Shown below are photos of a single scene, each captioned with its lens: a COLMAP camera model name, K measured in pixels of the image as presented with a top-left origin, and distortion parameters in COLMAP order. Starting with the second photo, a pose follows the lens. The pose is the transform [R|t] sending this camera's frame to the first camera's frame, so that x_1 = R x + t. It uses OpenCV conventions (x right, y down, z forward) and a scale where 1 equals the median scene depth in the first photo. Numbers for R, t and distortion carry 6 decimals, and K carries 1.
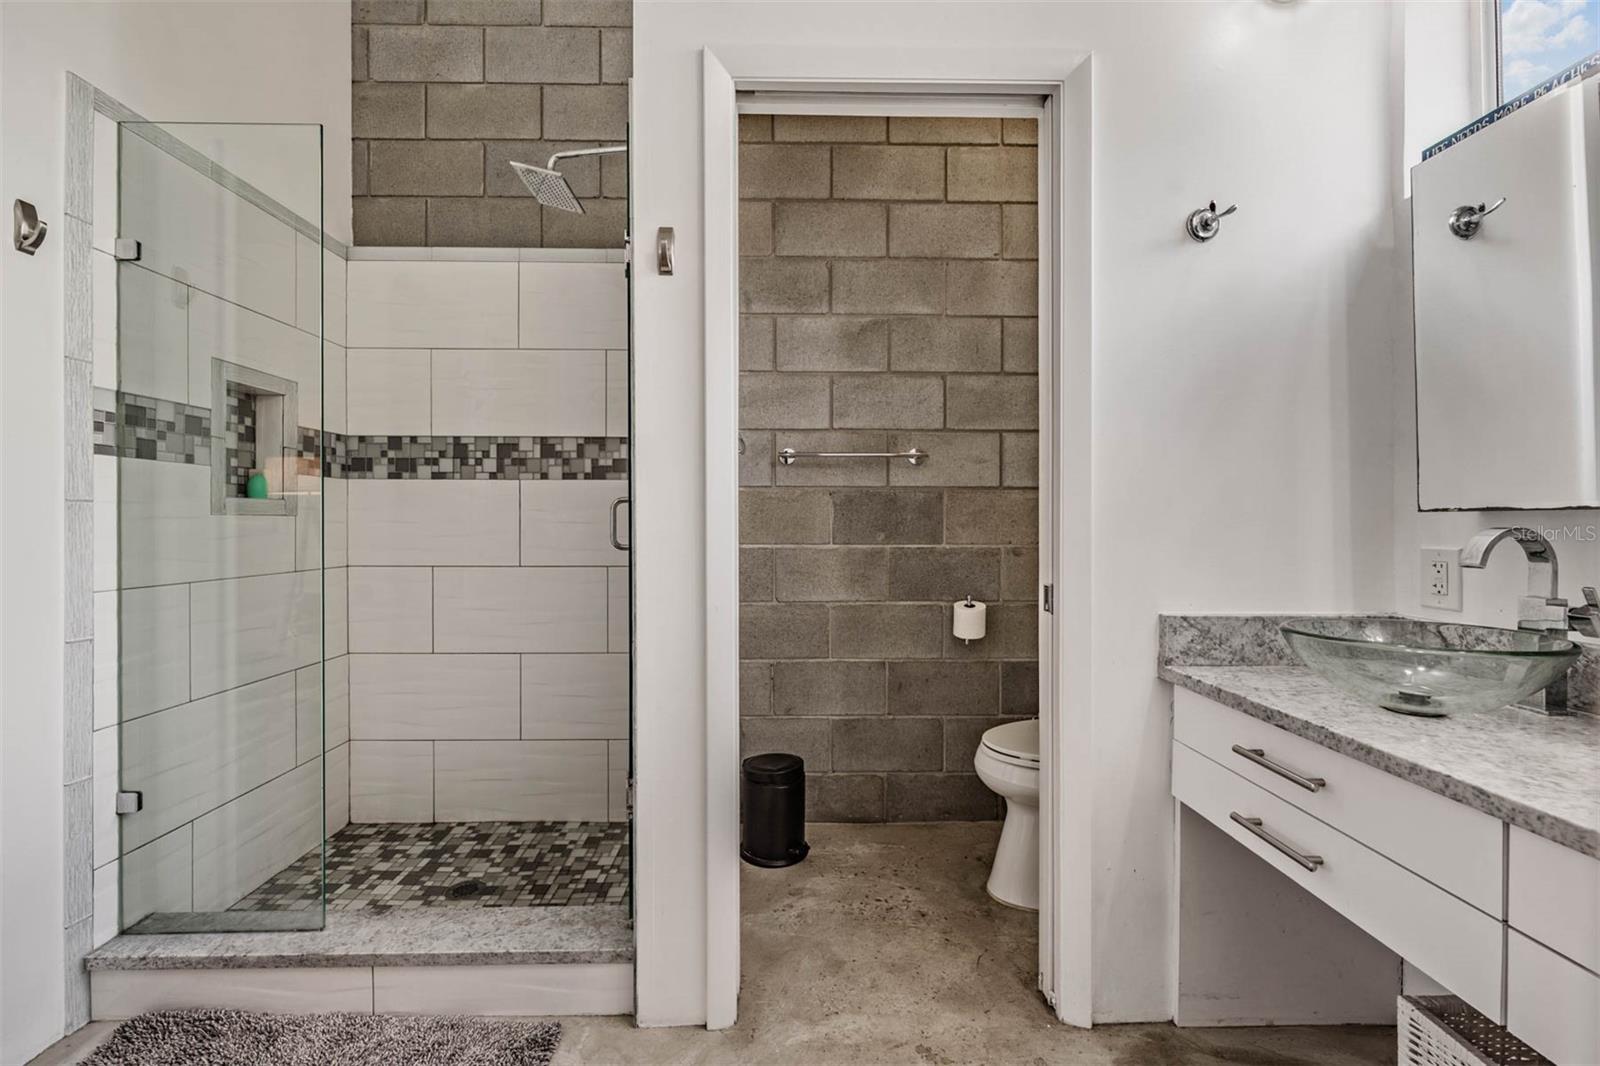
lens RADIAL K [[679.3, 0, 801.0], [0, 679.3, 520.6], [0, 0, 1]] dist [-0.000120, 0.000869]
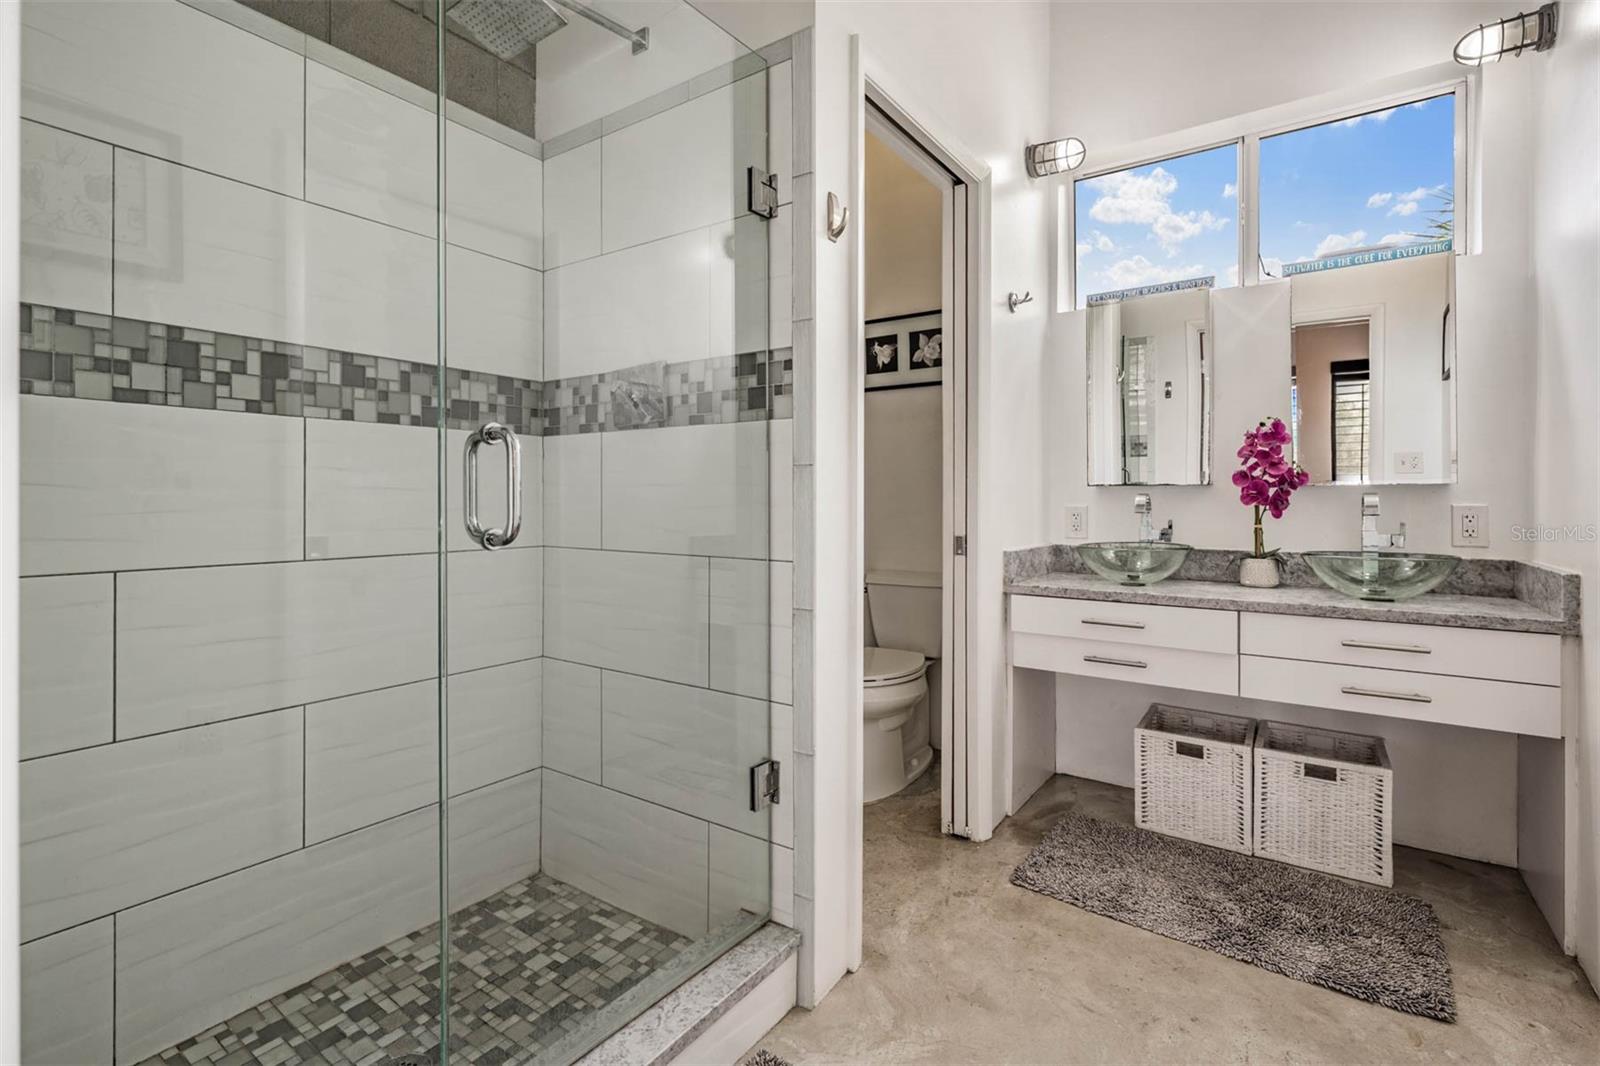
lens RADIAL K [[734.0, 0, 849.7], [0, 734.0, 497.9], [0, 0, 1]] dist [0.001350, -0.001011]
pose [[0.566589, -0.000762, 0.824000, -0.680568], [-0.000333, 0.999999, 0.001154, 0.010683], [-0.824001, -0.000928, 0.566588, 0.232780]]
